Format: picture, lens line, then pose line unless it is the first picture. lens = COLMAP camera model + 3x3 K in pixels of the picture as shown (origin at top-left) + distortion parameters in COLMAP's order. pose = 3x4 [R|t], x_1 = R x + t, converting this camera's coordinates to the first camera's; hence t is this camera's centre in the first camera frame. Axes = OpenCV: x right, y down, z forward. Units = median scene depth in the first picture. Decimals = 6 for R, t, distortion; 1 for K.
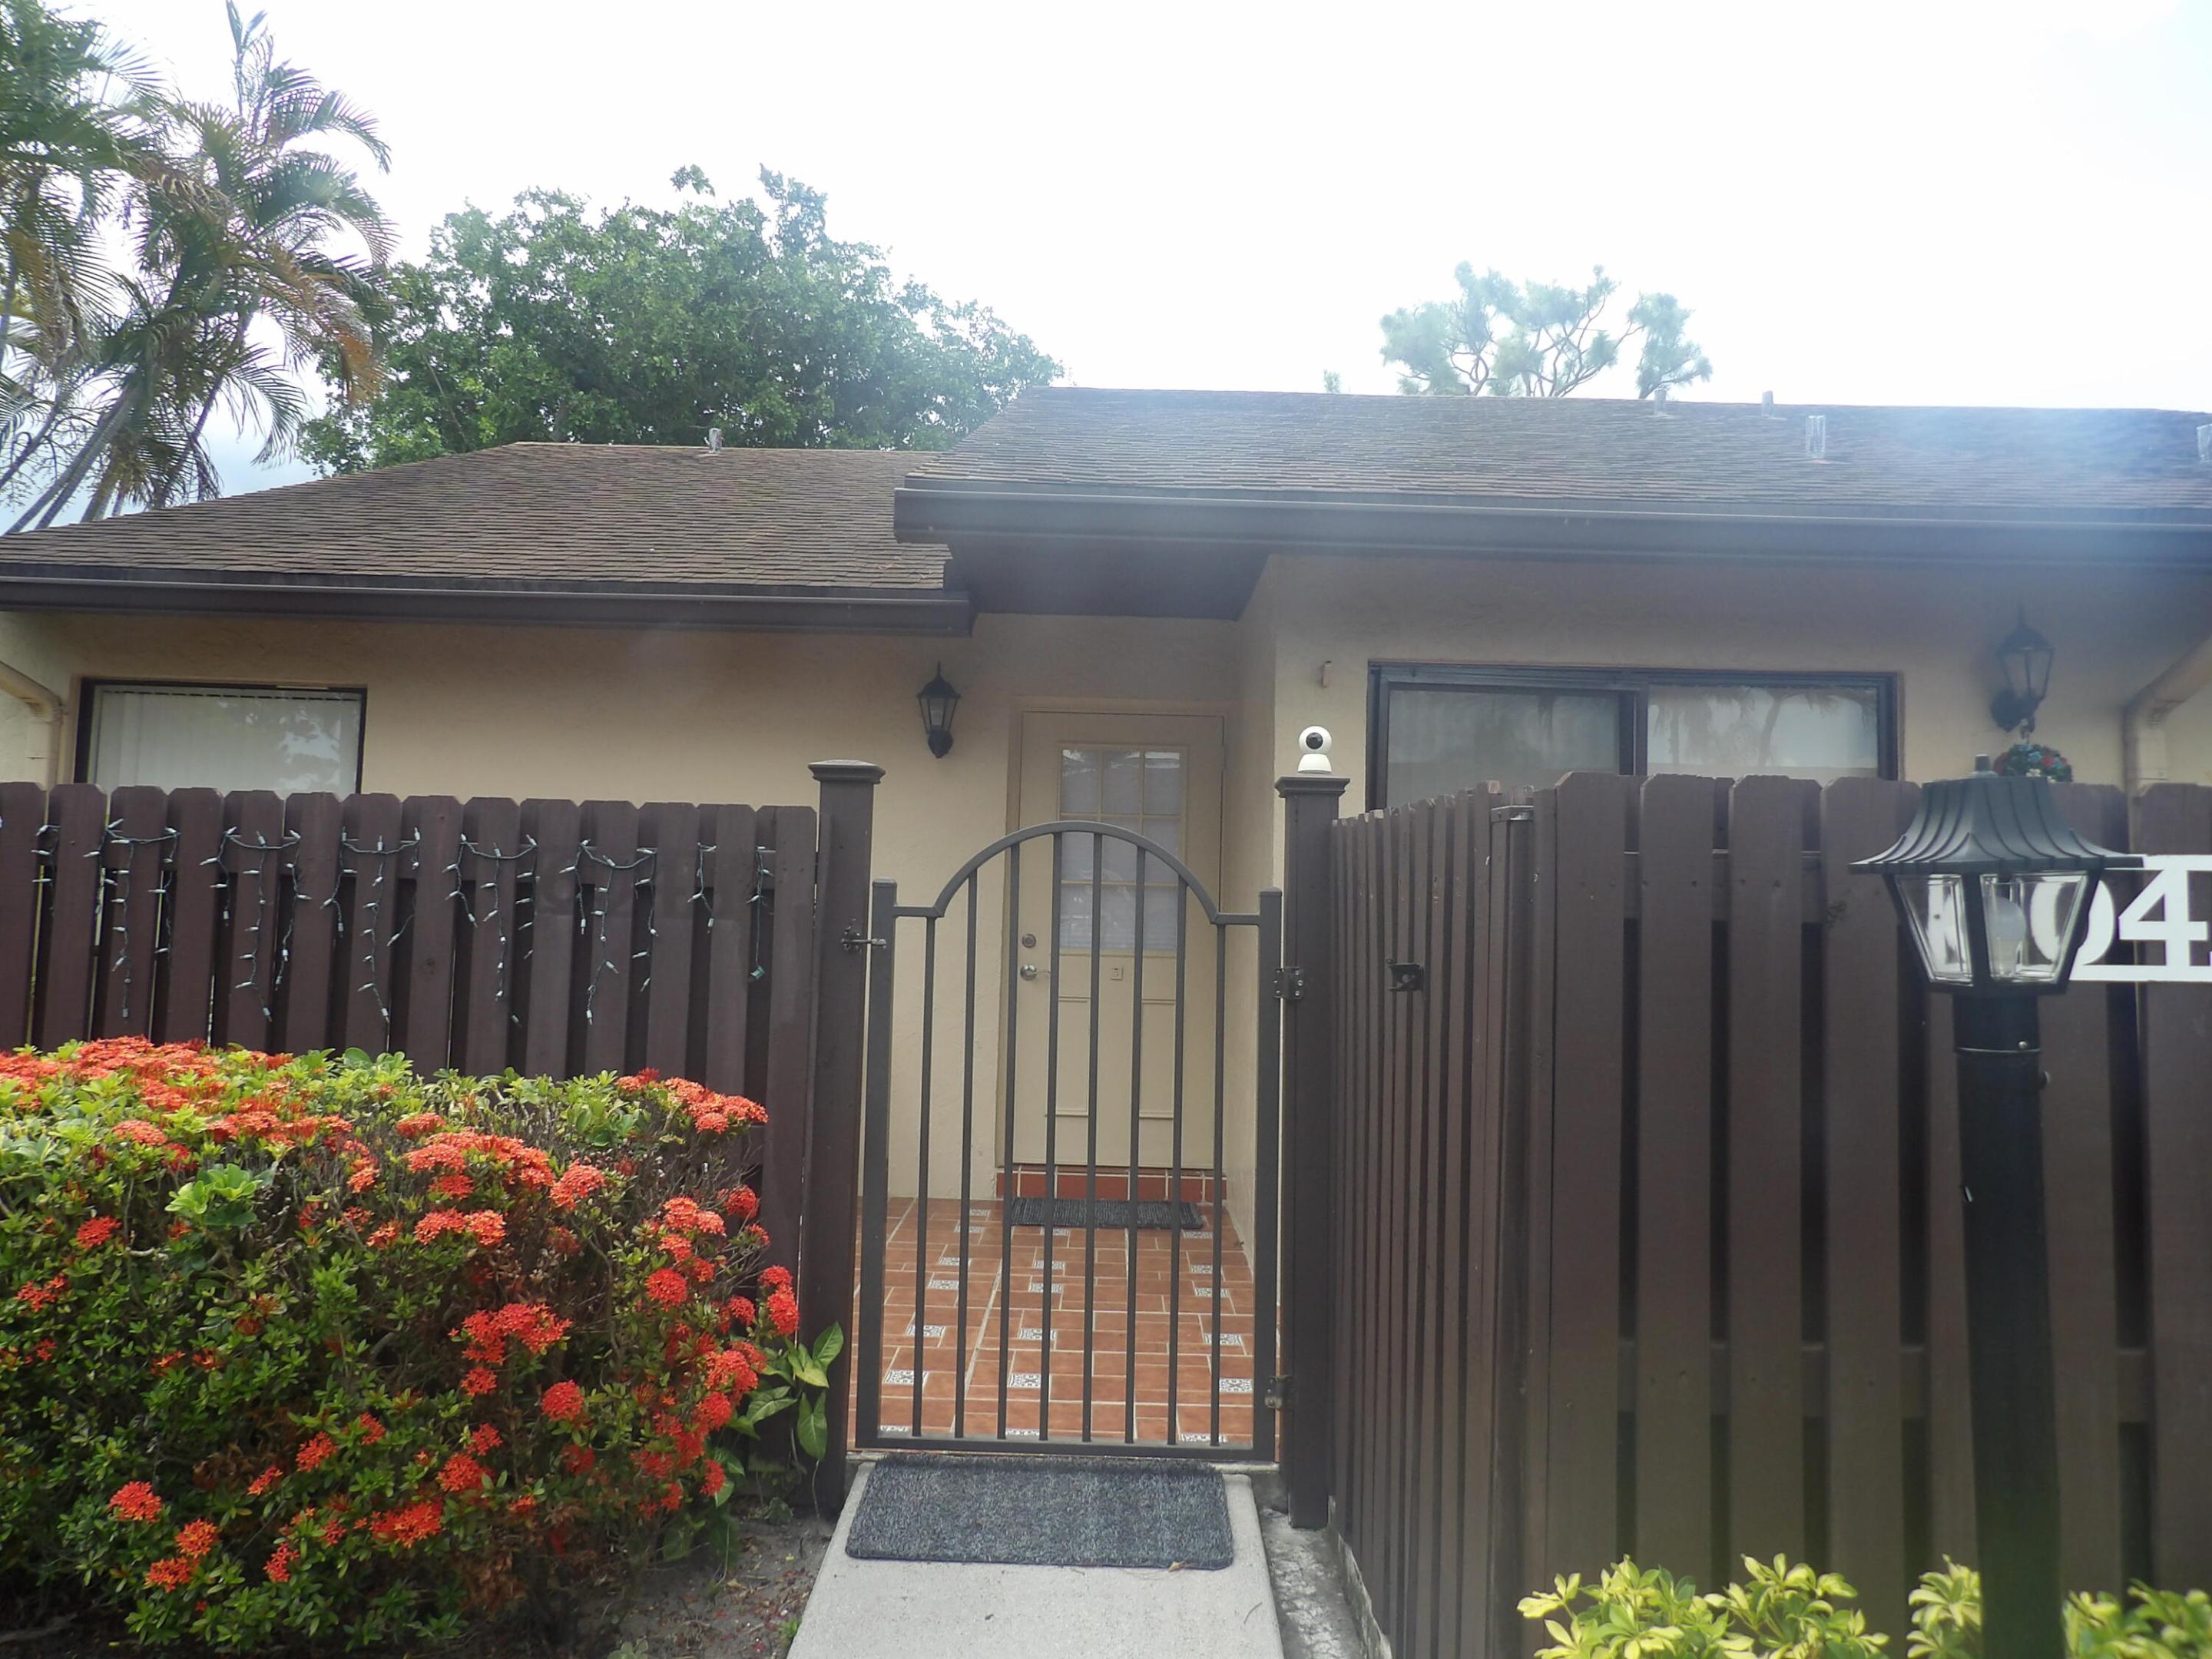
lens RADIAL K [[1600.1, 0, 1097.4], [0, 1600.1, 806.3], [0, 0, 1]] dist [-0.034191, 0.045617]
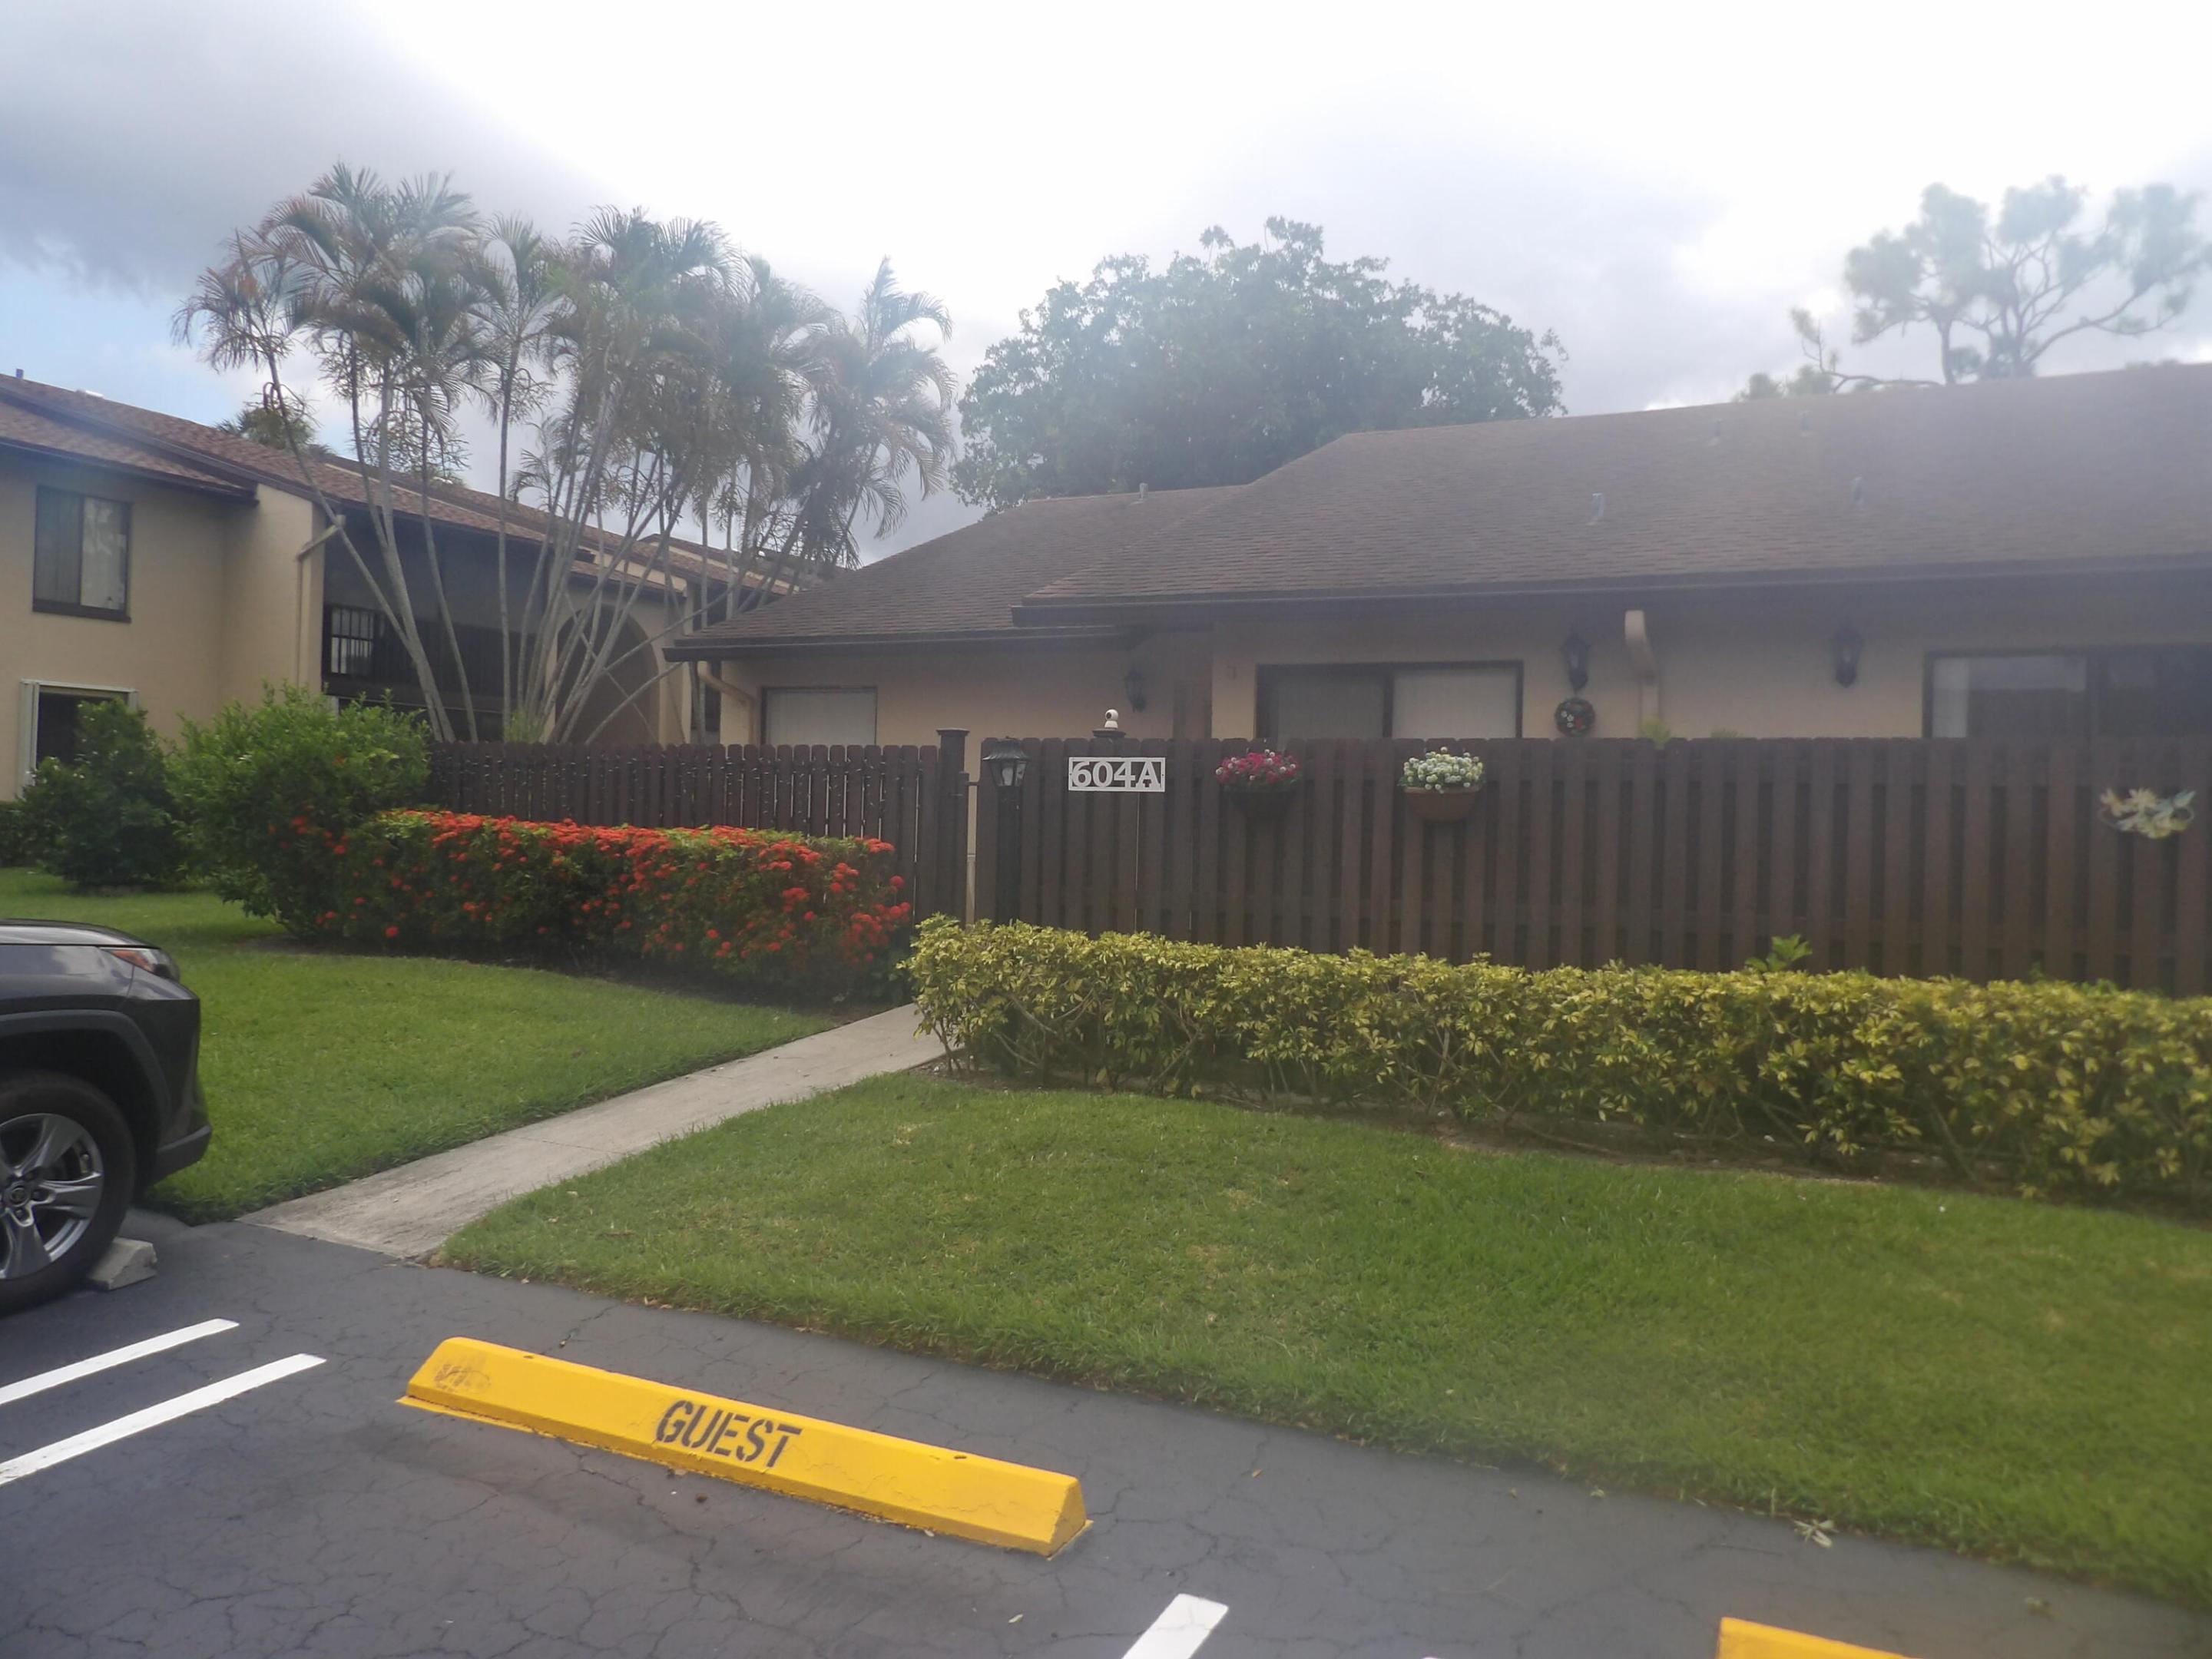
lens RADIAL K [[1600.1, 0, 1097.4], [0, 1600.1, 806.3], [0, 0, 1]] dist [-0.034191, 0.045617]
pose [[0.902780, -0.006920, -0.430047, 0.734821], [0.032037, 0.998175, 0.051192, -0.016350], [0.428908, -0.059992, 0.901354, -0.799098]]
